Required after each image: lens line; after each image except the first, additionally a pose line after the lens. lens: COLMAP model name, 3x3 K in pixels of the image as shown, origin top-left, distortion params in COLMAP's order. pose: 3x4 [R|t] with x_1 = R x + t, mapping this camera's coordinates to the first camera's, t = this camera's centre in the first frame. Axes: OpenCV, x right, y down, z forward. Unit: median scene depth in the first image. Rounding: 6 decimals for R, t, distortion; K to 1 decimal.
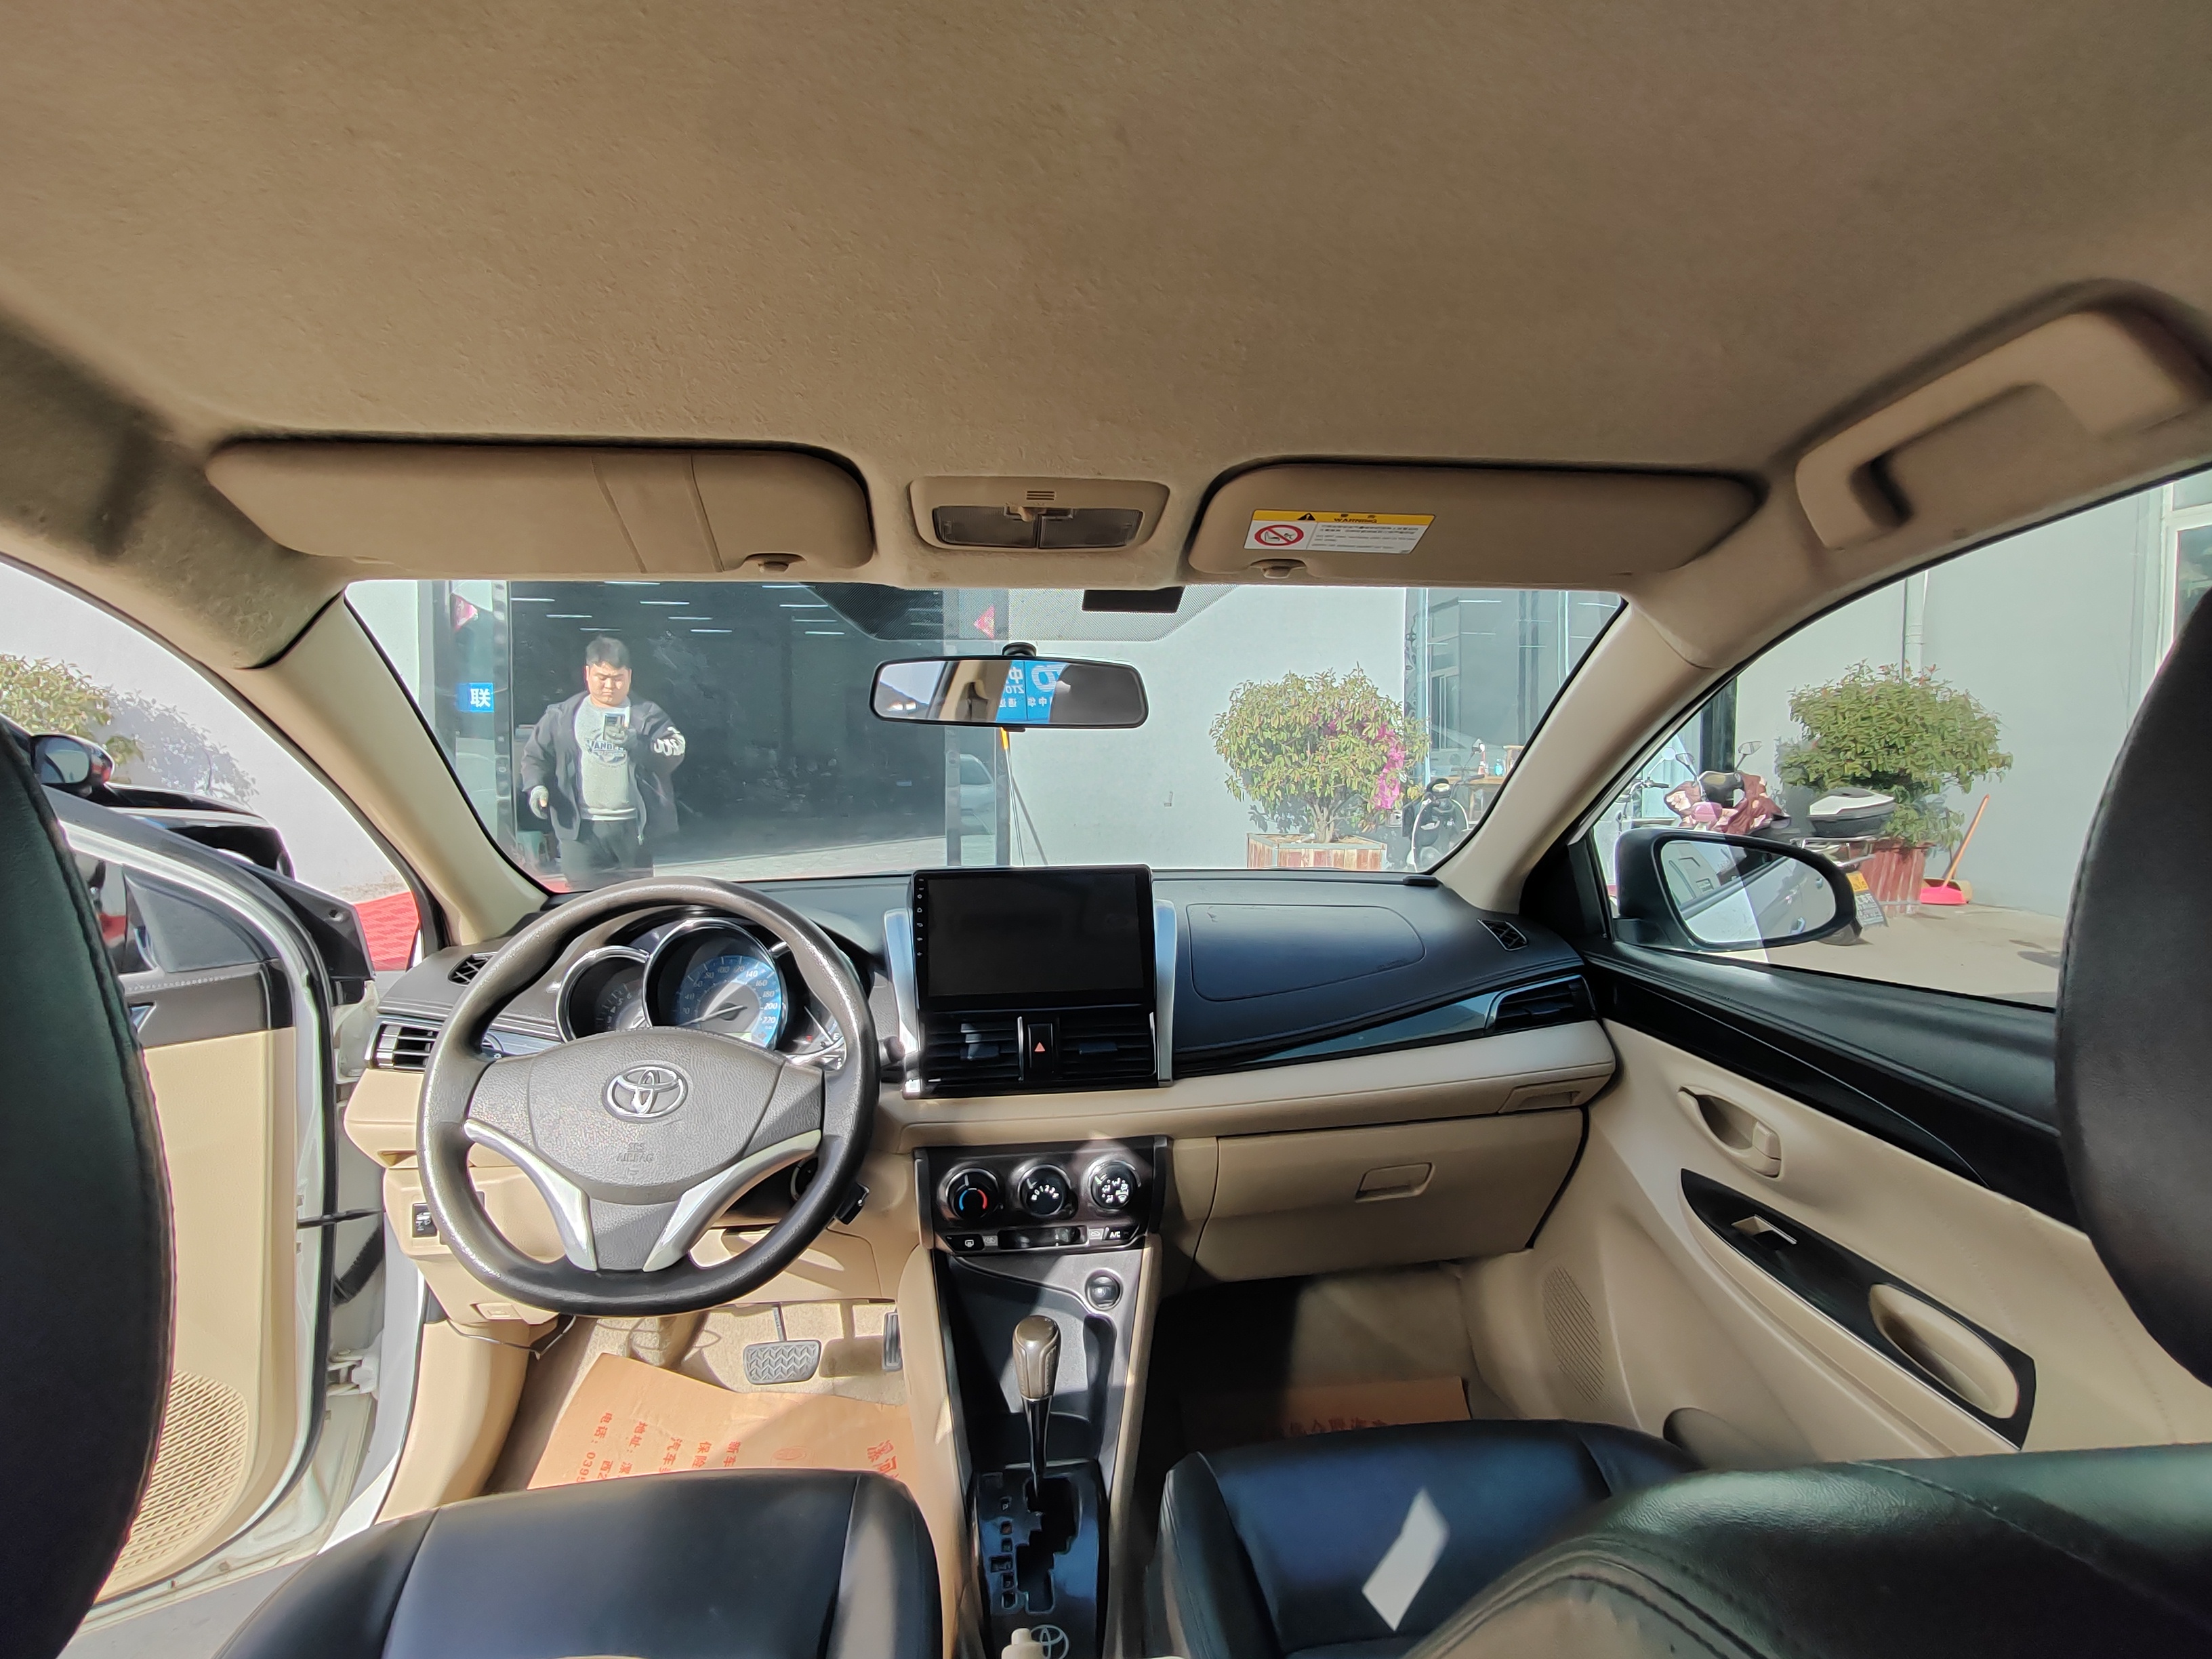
lens RADIAL K [[1026.9, 0, 1104.6], [0, 1026.9, 831.6], [0, 0, 1]] dist [-0.016041, 0.000183]
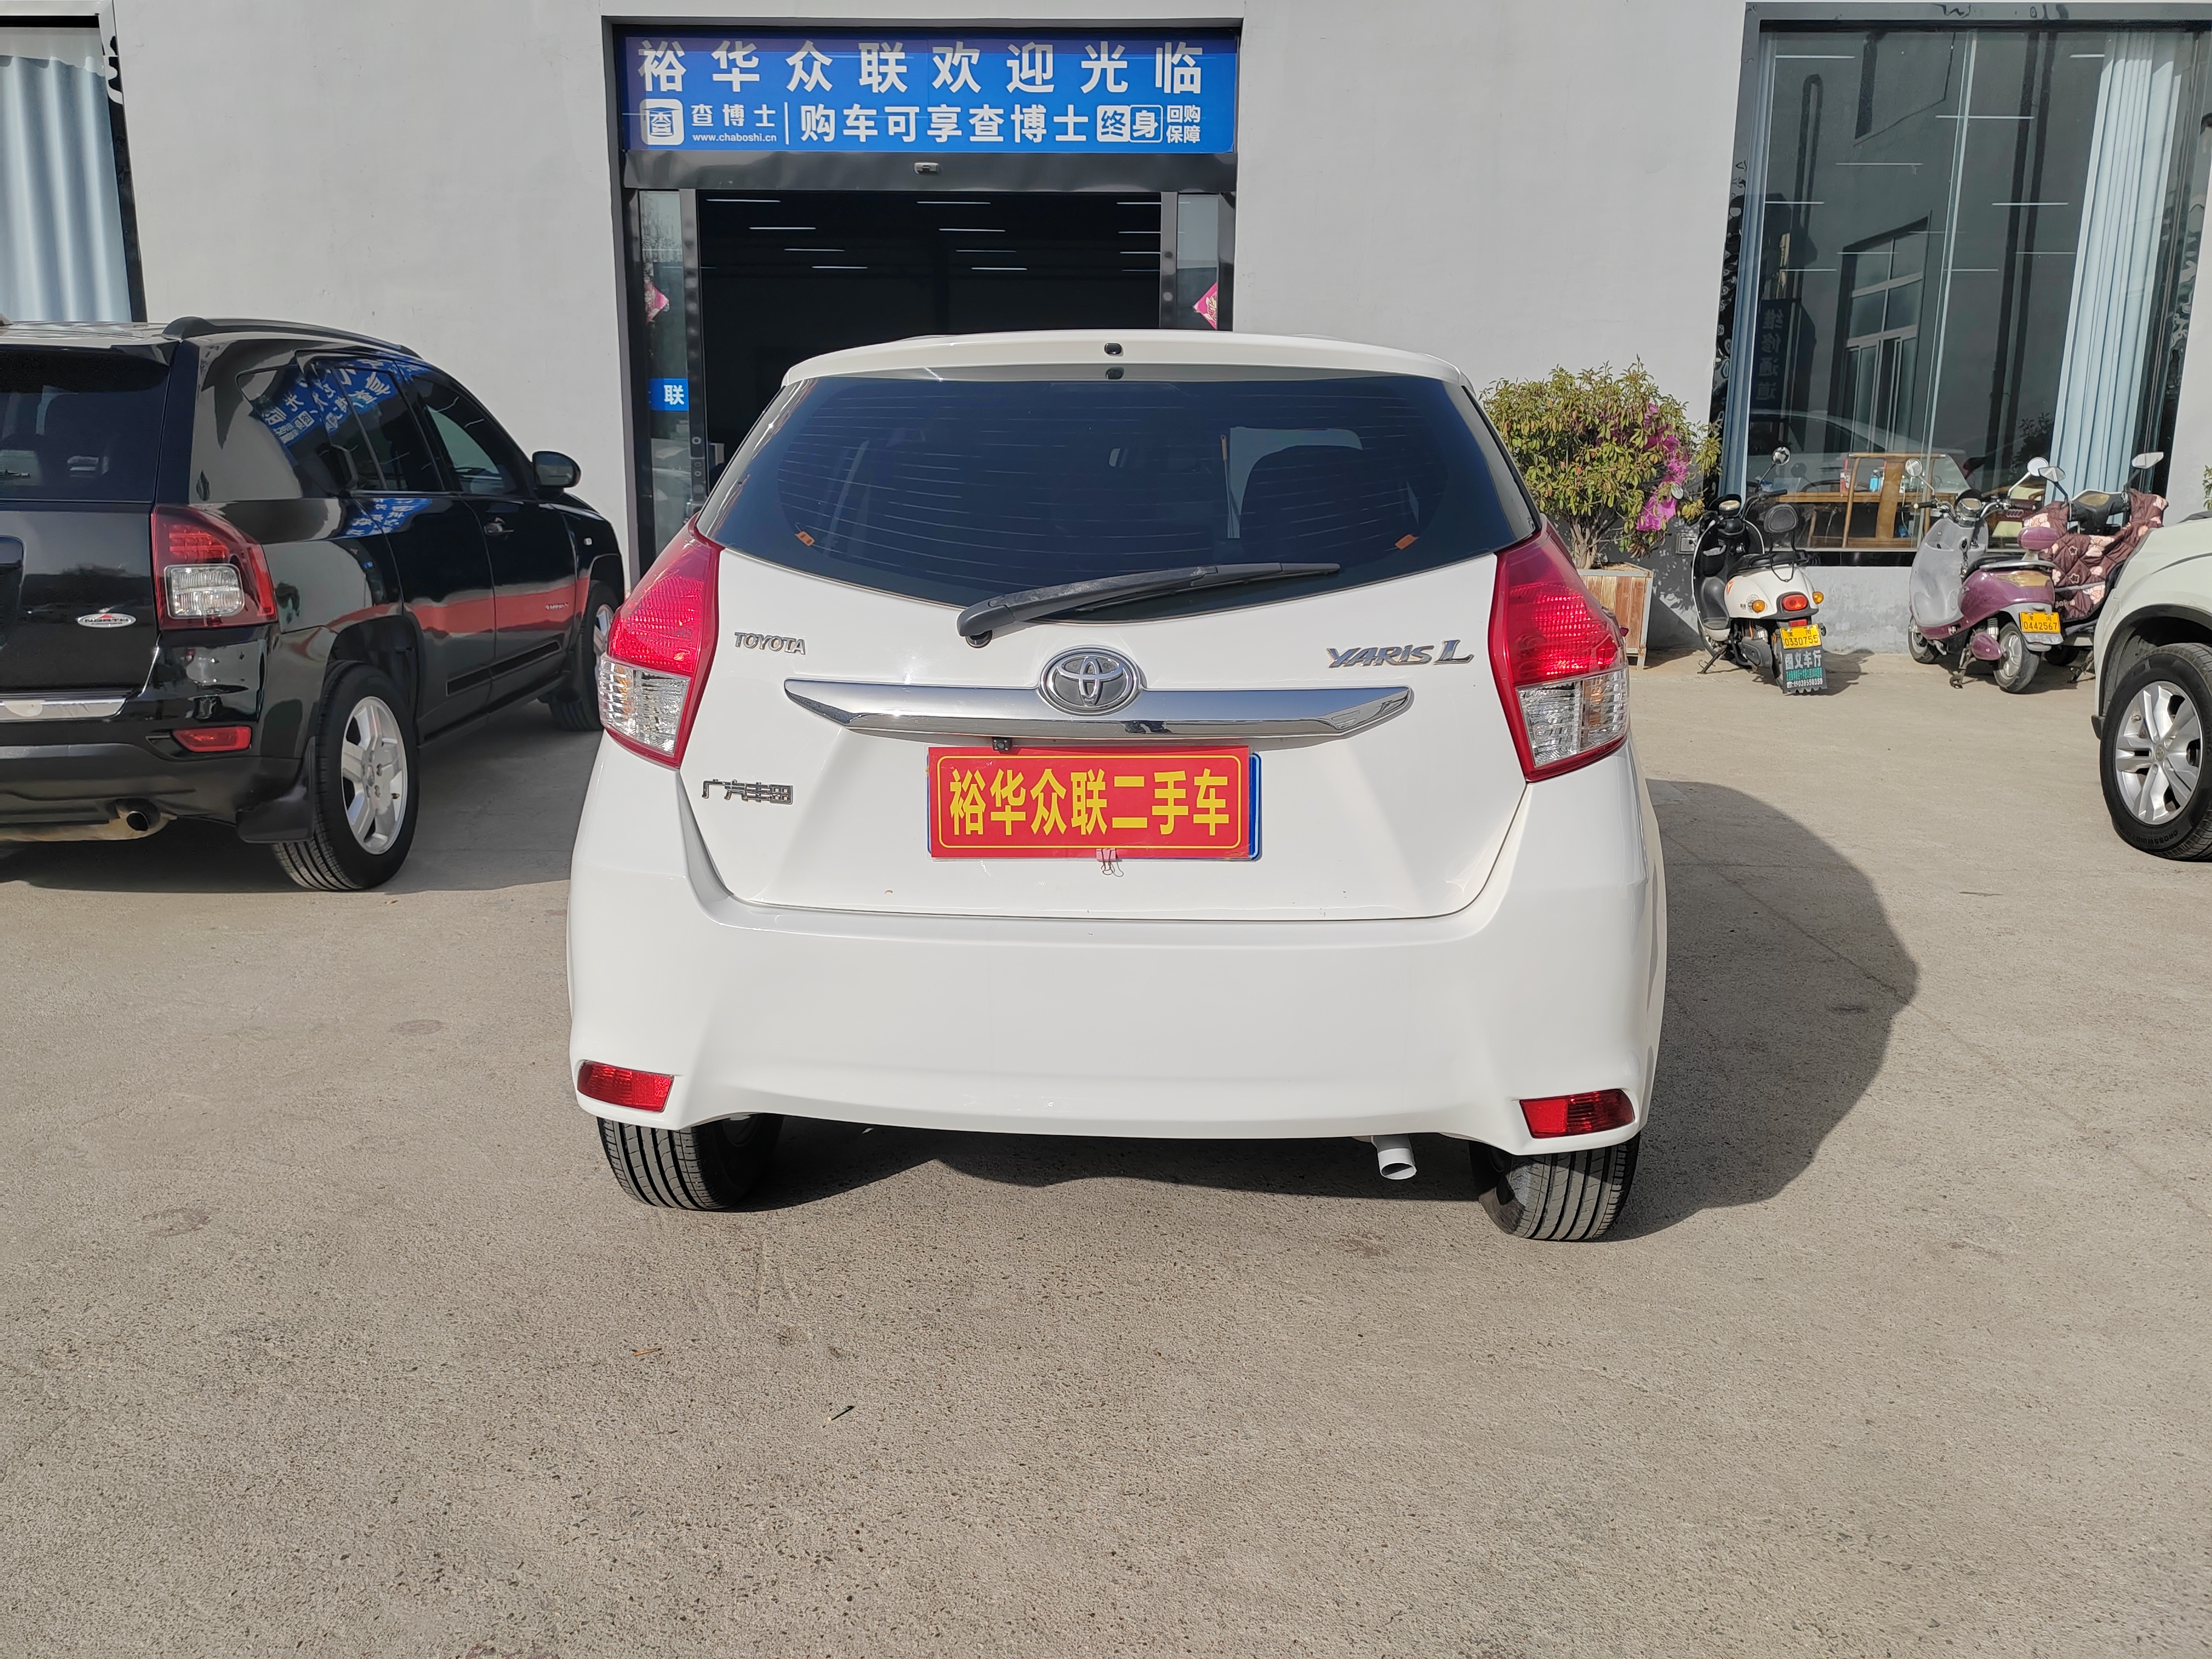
lens RADIAL K [[1679.6, 0, 1102.5], [0, 1679.6, 836.2], [0, 0, 1]] dist [0.047027, -0.038139]
pose [[0.983211, 0.048458, -0.175922, 0.078239], [-0.021382, 0.988048, 0.152657, 0.026323], [0.181216, -0.146332, 0.972496, -0.526772]]
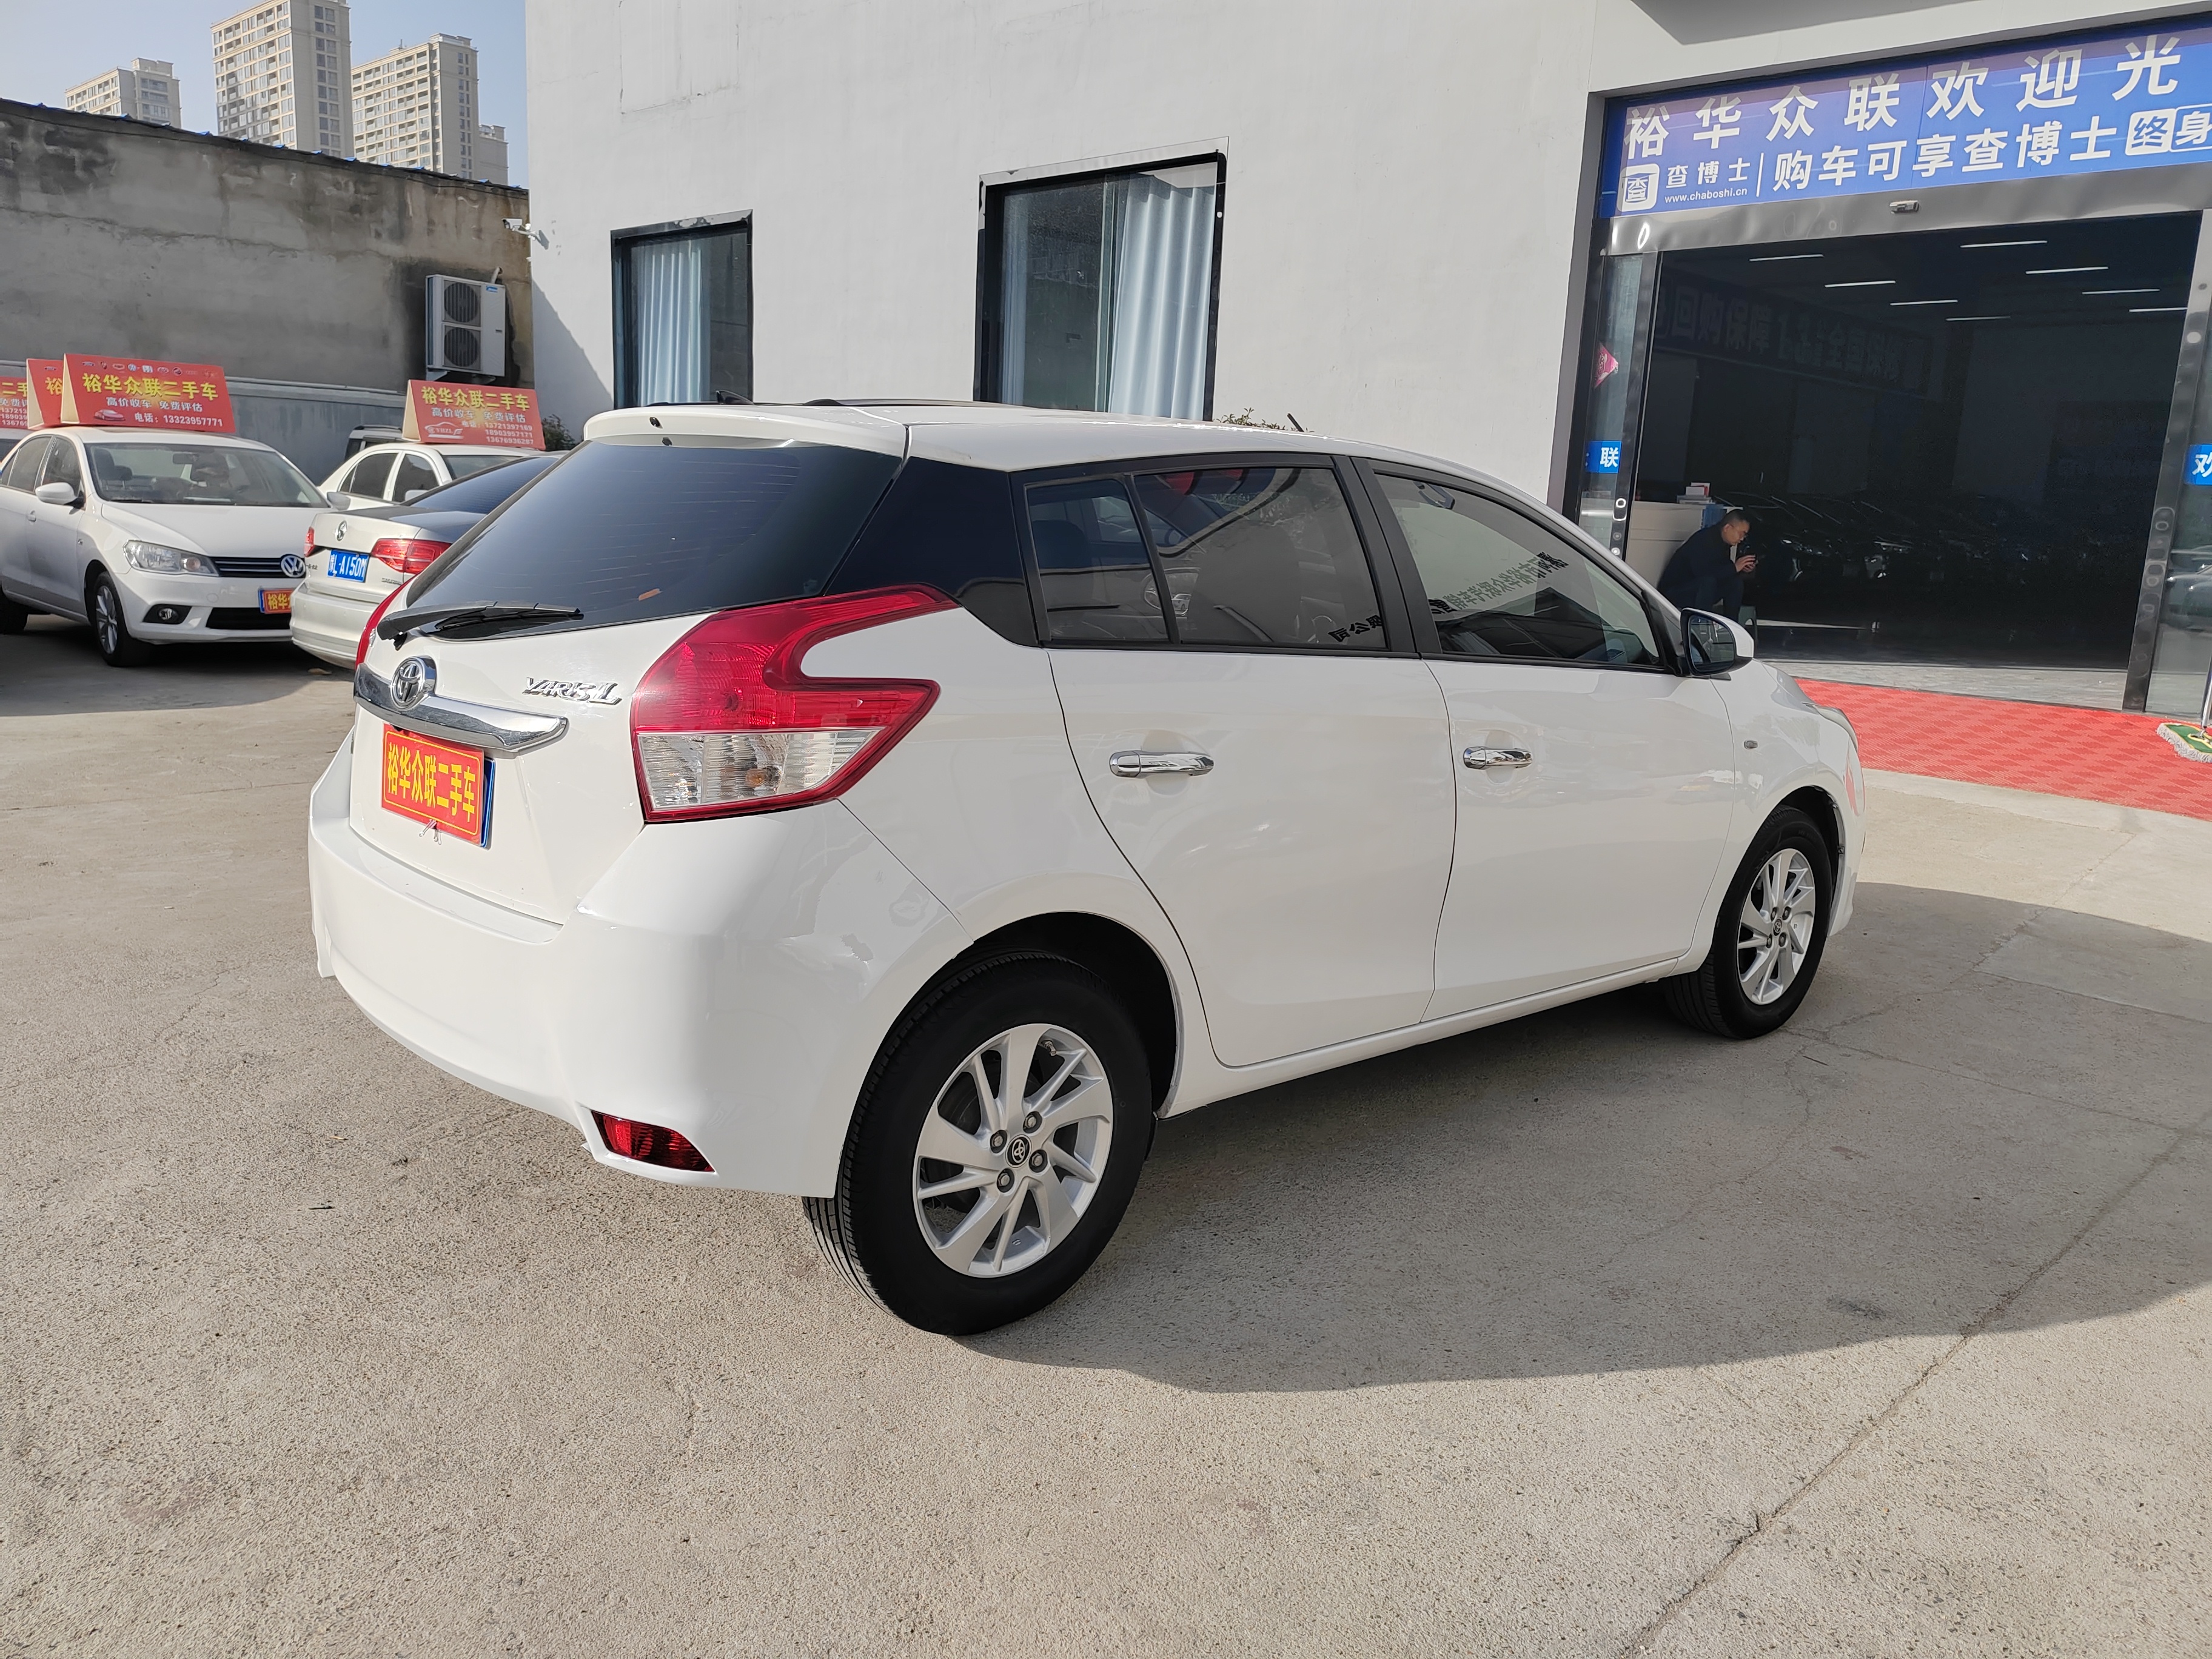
lens RADIAL K [[1679.6, 0, 1105.4], [0, 1679.6, 833.0], [0, 0, 1]] dist [0.047027, -0.038139]
pose [[0.585139, 0.188106, -0.788815, 0.431208], [-0.094999, 0.981928, 0.163687, -0.000051], [0.805350, -0.020843, 0.592434, -0.325686]]
